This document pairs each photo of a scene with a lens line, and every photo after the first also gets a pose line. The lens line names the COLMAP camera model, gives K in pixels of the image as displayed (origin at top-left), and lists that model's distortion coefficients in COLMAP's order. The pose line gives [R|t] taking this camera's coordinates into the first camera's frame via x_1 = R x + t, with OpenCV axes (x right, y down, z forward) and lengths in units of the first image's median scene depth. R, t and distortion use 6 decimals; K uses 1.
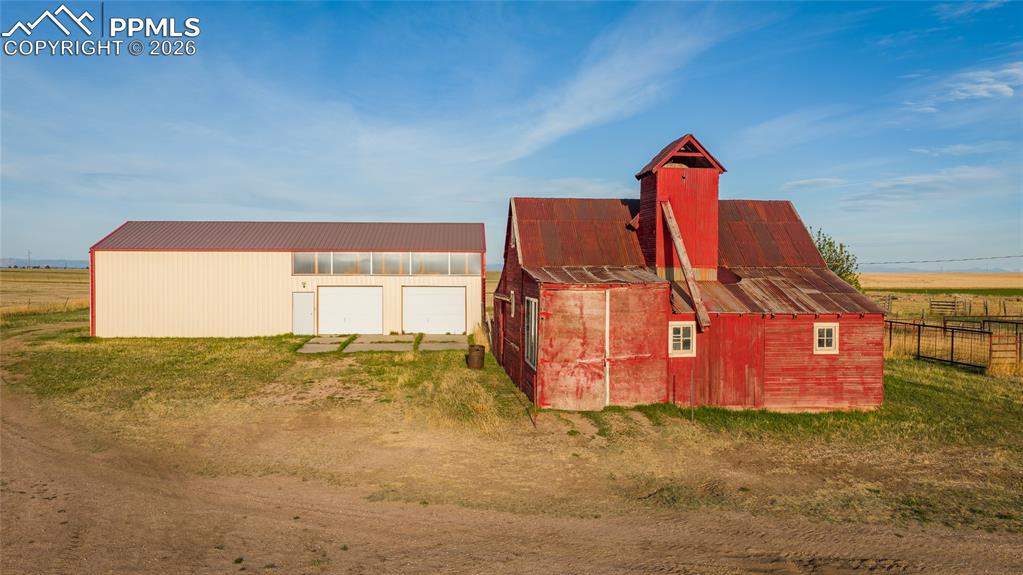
lens RADIAL K [[908.9, 0, 512.6], [0, 908.9, 287.6], [0, 0, 1]] dist [0.052589, -0.103088]
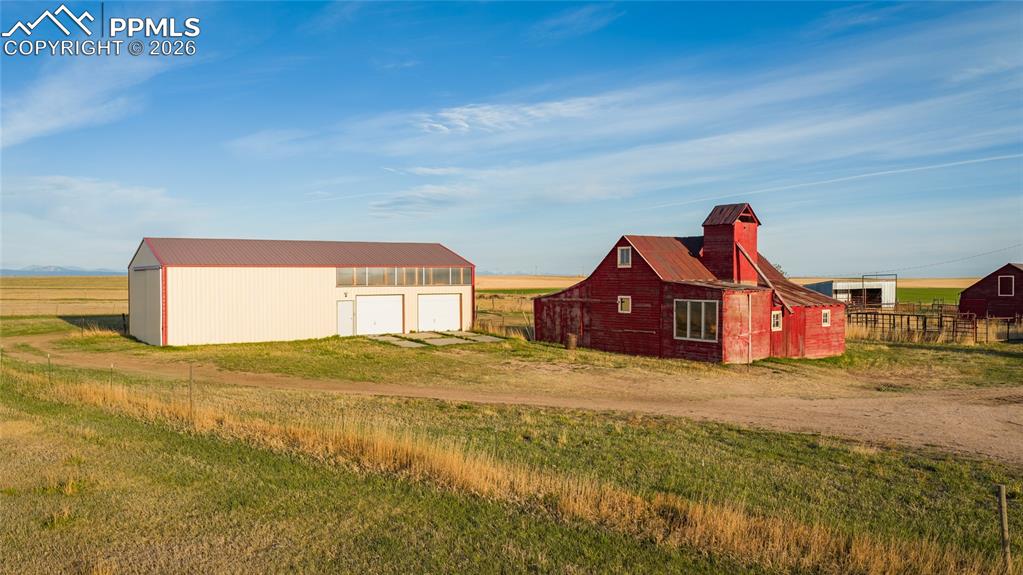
lens RADIAL K [[908.9, 0, 509.0], [0, 908.9, 284.8], [0, 0, 1]] dist [0.052589, -0.103088]
pose [[0.846966, -0.012418, 0.531502, -1.100246], [0.015158, 0.999885, -0.000794, -0.019149], [-0.531431, 0.008729, 0.847057, -0.219519]]
